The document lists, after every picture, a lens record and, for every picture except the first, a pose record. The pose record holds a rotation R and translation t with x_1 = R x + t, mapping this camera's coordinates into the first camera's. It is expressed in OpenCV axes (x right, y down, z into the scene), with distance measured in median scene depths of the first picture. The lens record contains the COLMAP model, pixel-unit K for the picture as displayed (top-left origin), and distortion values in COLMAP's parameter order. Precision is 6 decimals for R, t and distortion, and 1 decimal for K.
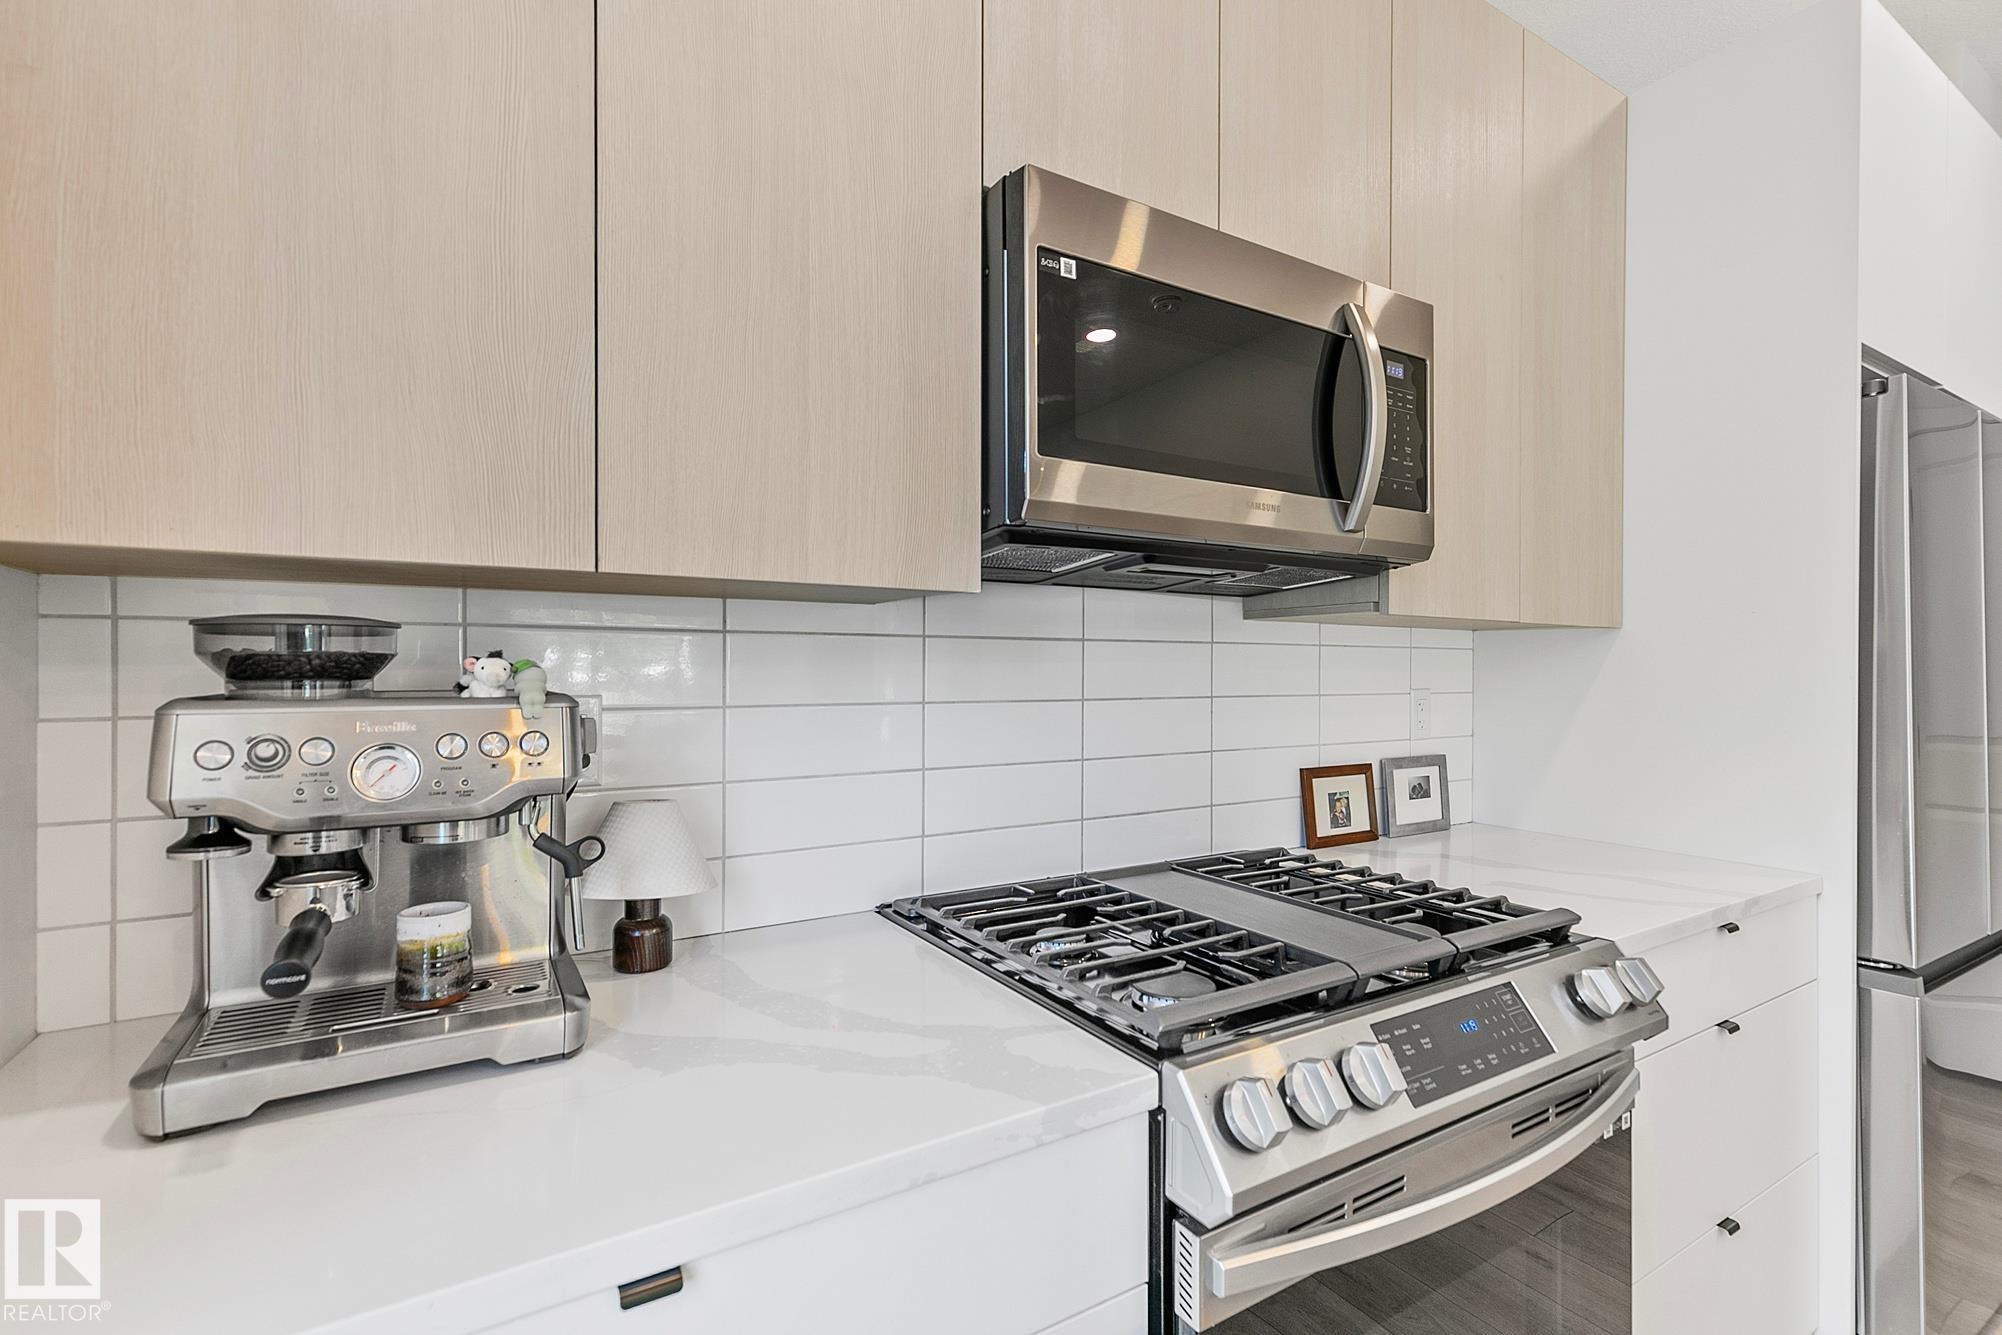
lens RADIAL K [[900.3, 0, 991.7], [0, 900.3, 667.8], [0, 0, 1]] dist [0.003700, 0.000401]
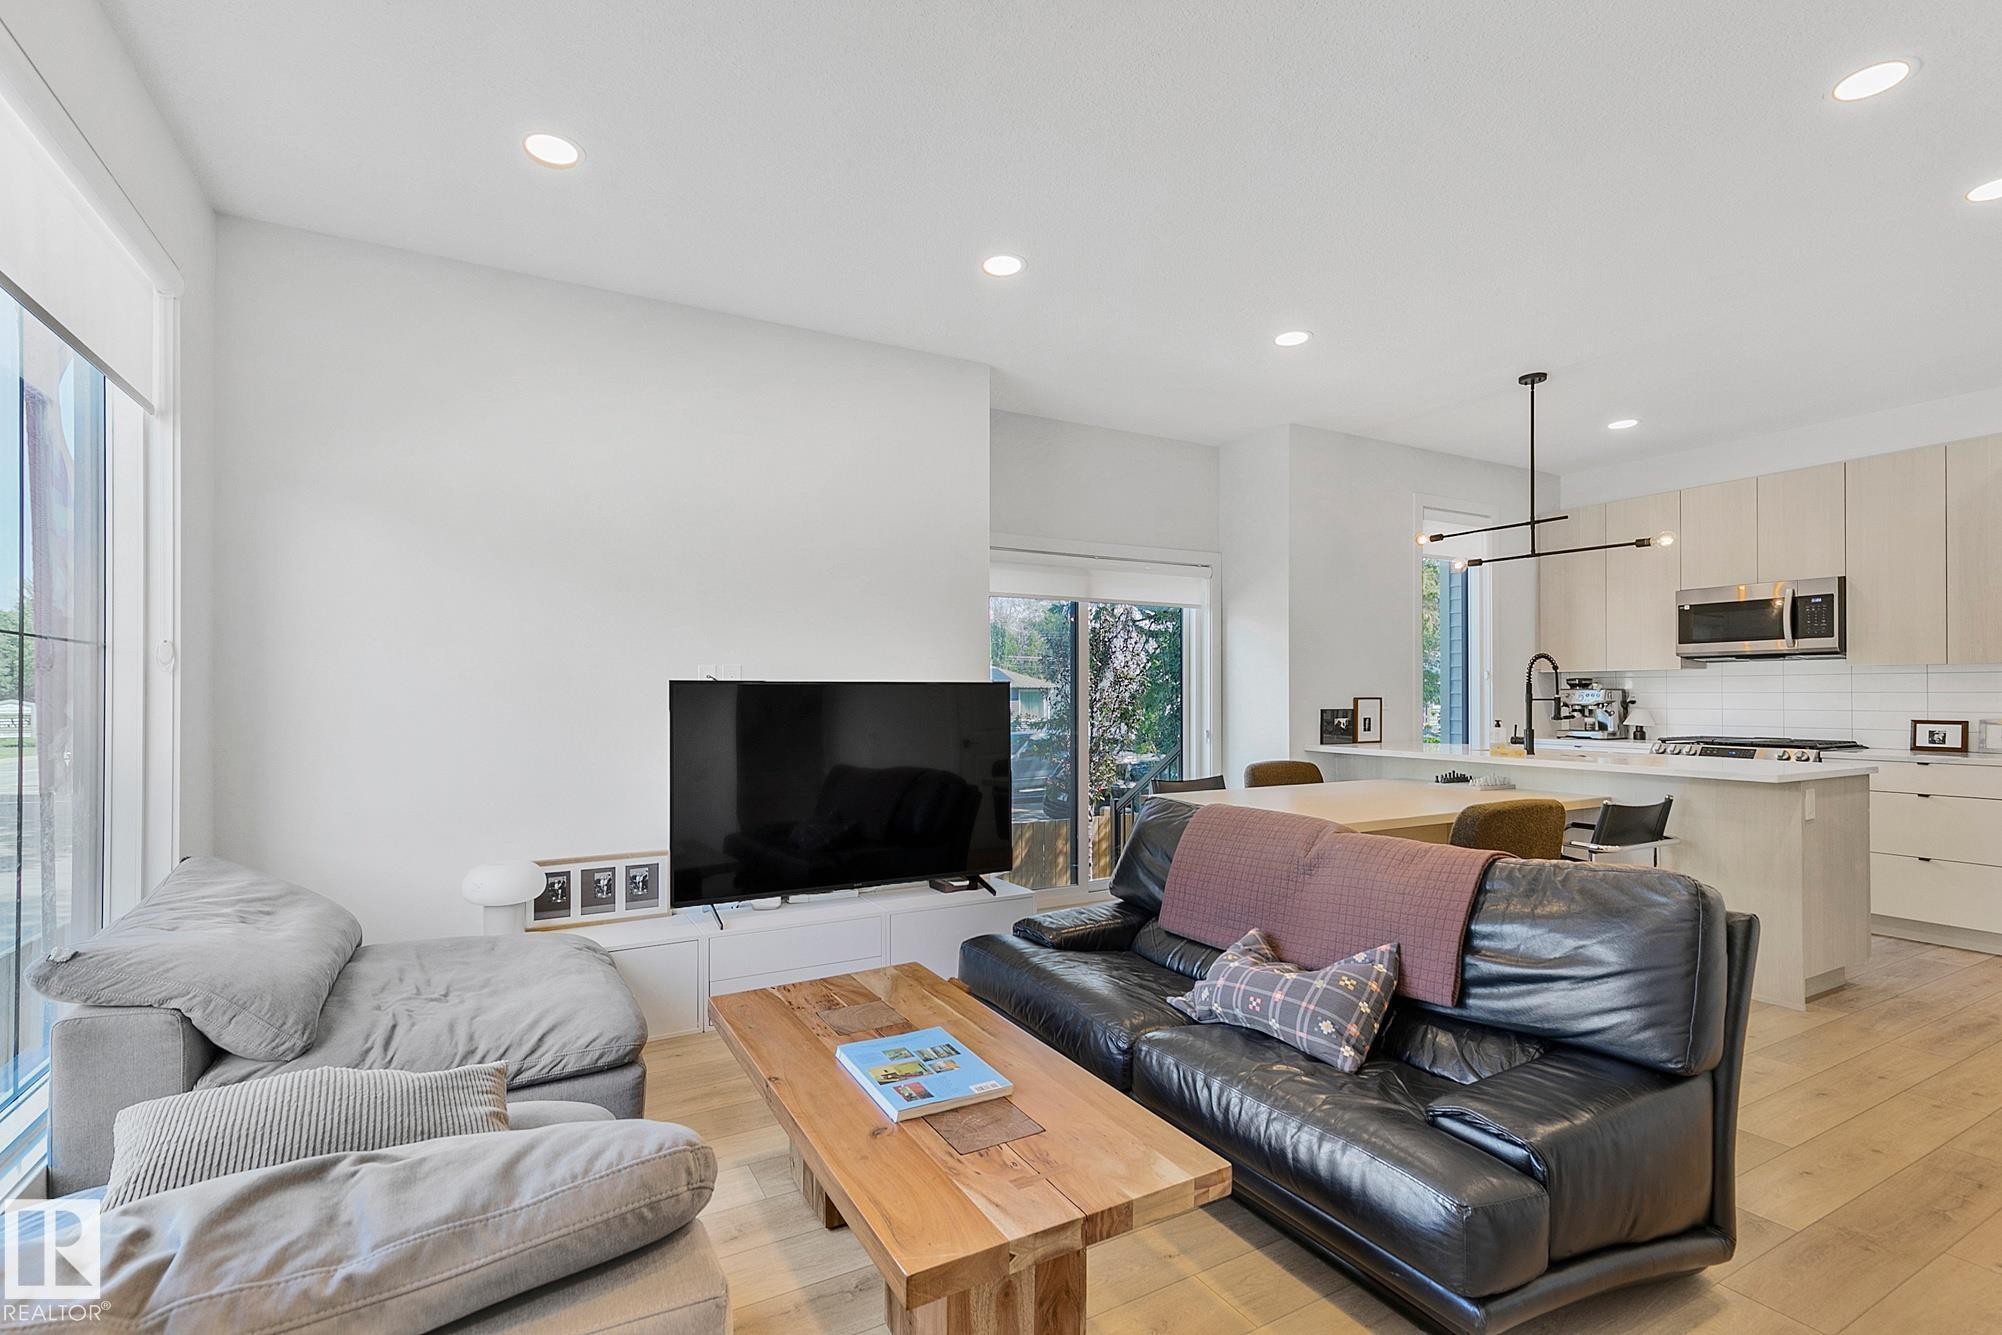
lens RADIAL K [[913.1, 0, 979.0], [0, 913.1, 688.4], [0, 0, 1]] dist [0.001047, 0.000382]
pose [[-0.049127, -0.010099, -0.998741, 4.389204], [-0.001424, 0.999949, -0.010041, 0.068024], [0.998792, 0.000929, -0.049139, -2.239020]]
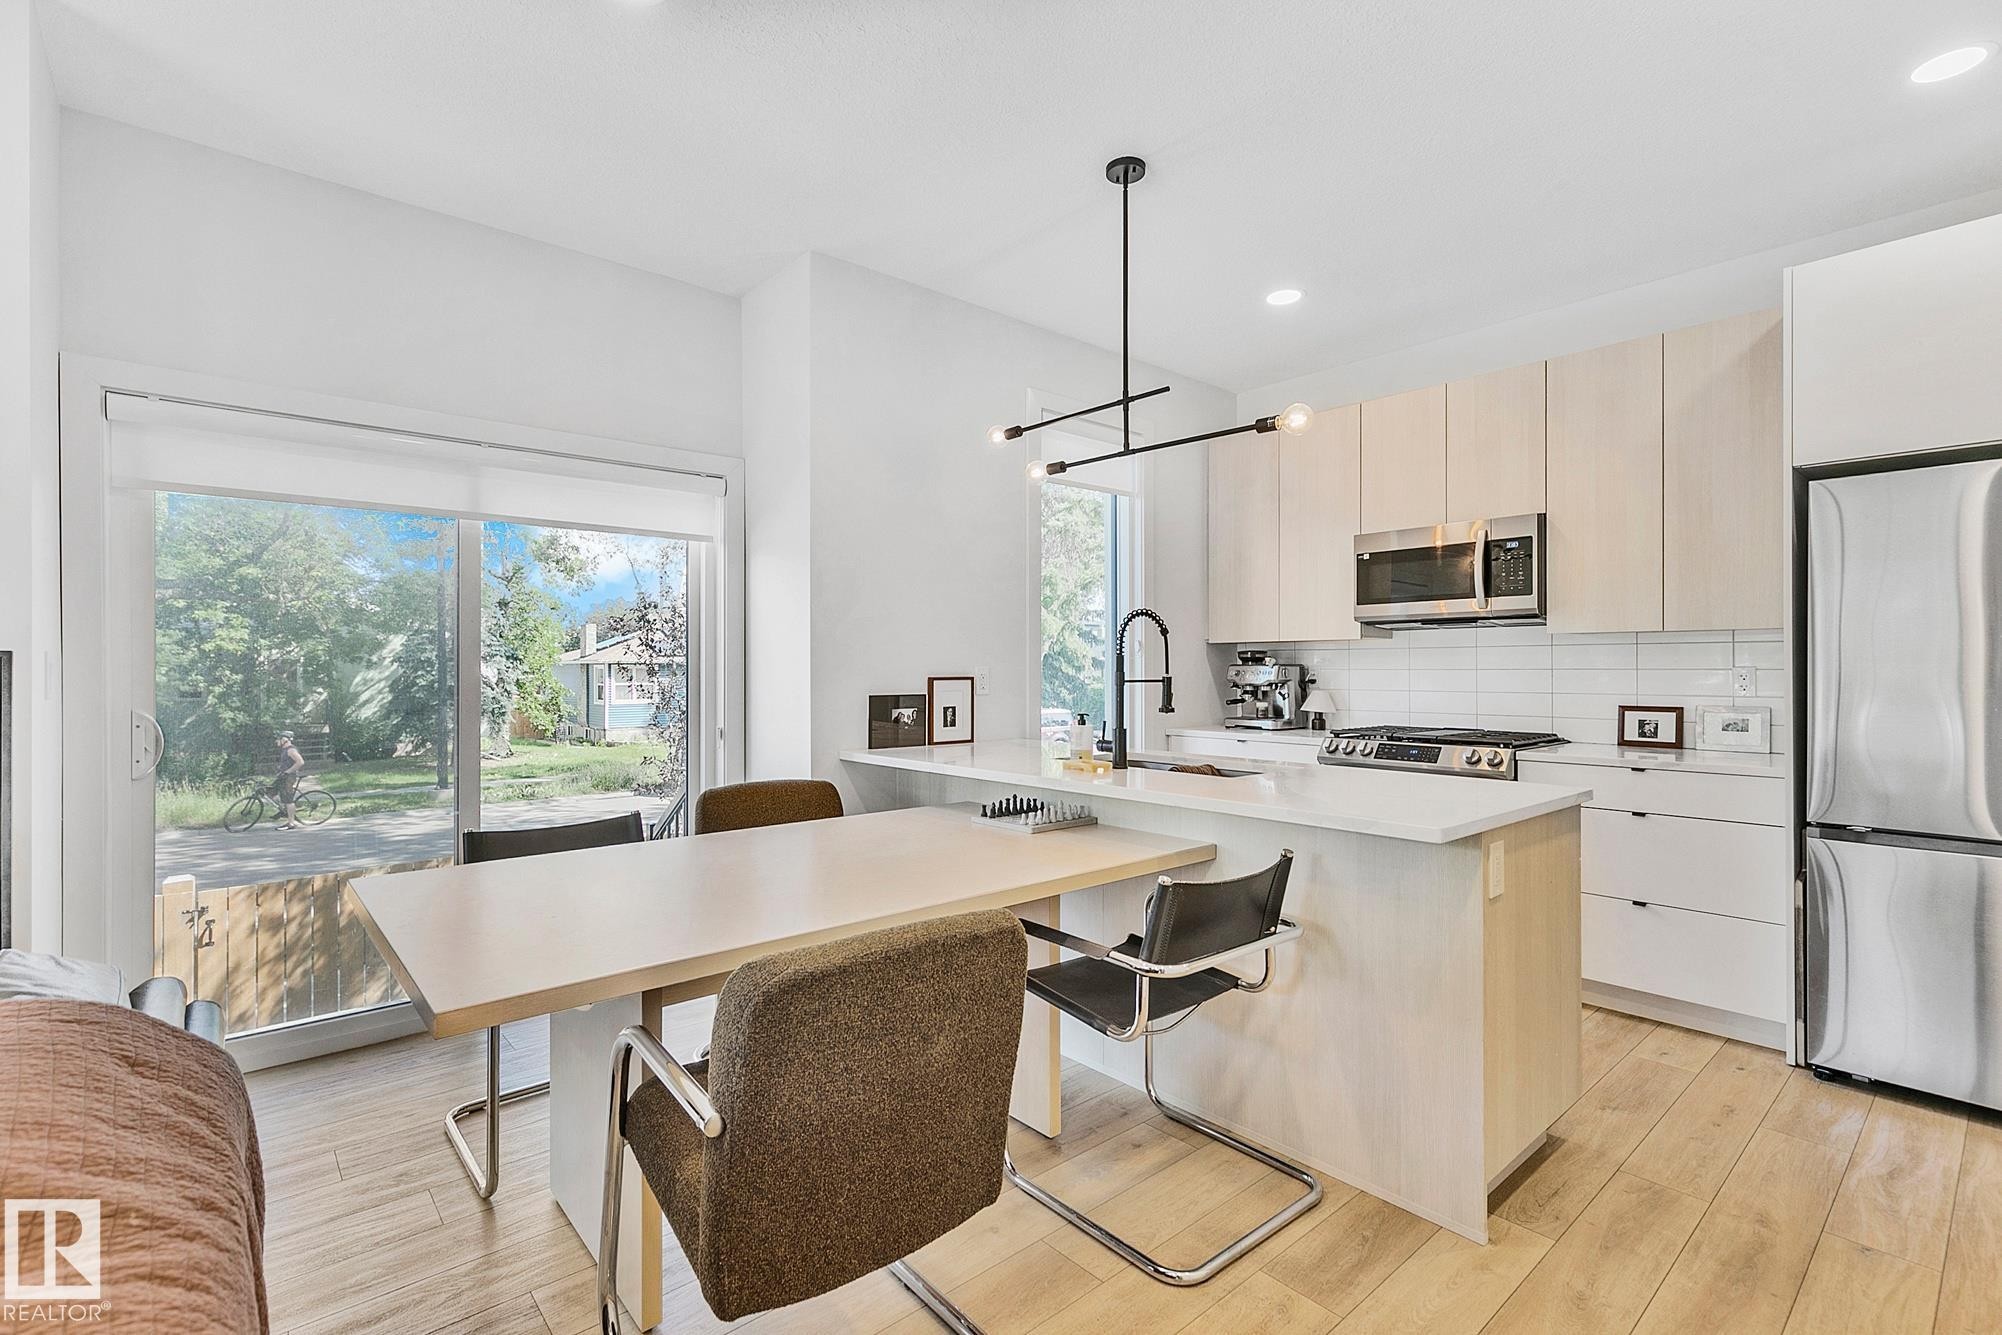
lens RADIAL K [[900.3, 0, 991.7], [0, 900.3, 667.8], [0, 0, 1]] dist [0.003700, 0.000401]
pose [[0.162933, -0.005125, -0.986624, 2.914400], [0.000254, 0.999987, -0.005152, 0.050947], [0.986637, 0.000589, 0.162932, -0.993293]]
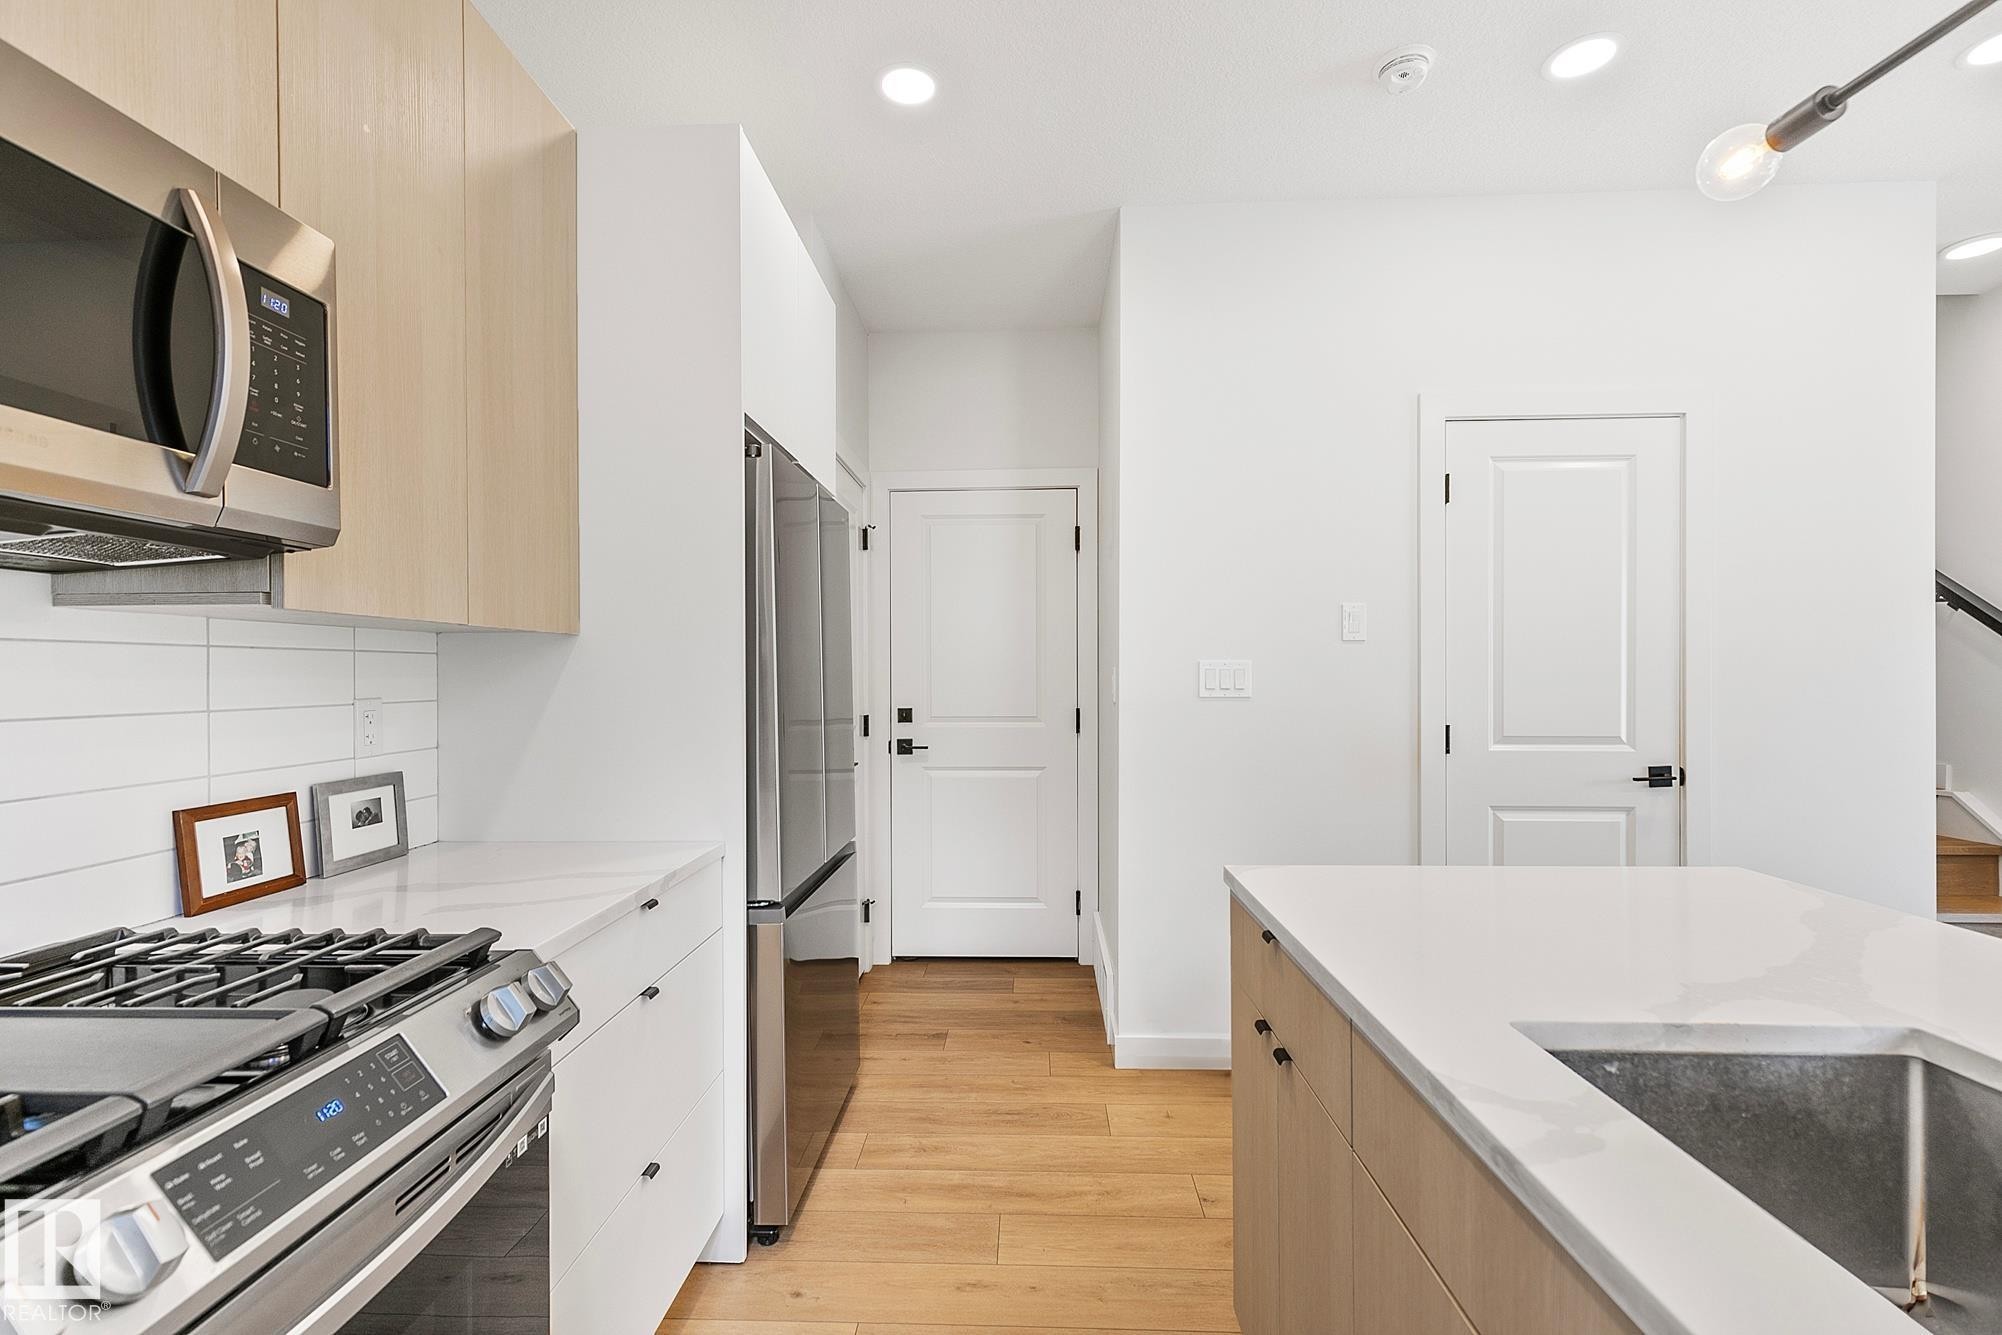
lens RADIAL K [[900.3, 0, 991.7], [0, 900.3, 667.8], [0, 0, 1]] dist [0.003700, 0.000401]
pose [[0.556621, -0.004876, 0.830752, 0.136448], [0.009828, 0.999951, -0.000716, 0.000479], [-0.830708, 0.008563, 0.556642, 0.027612]]
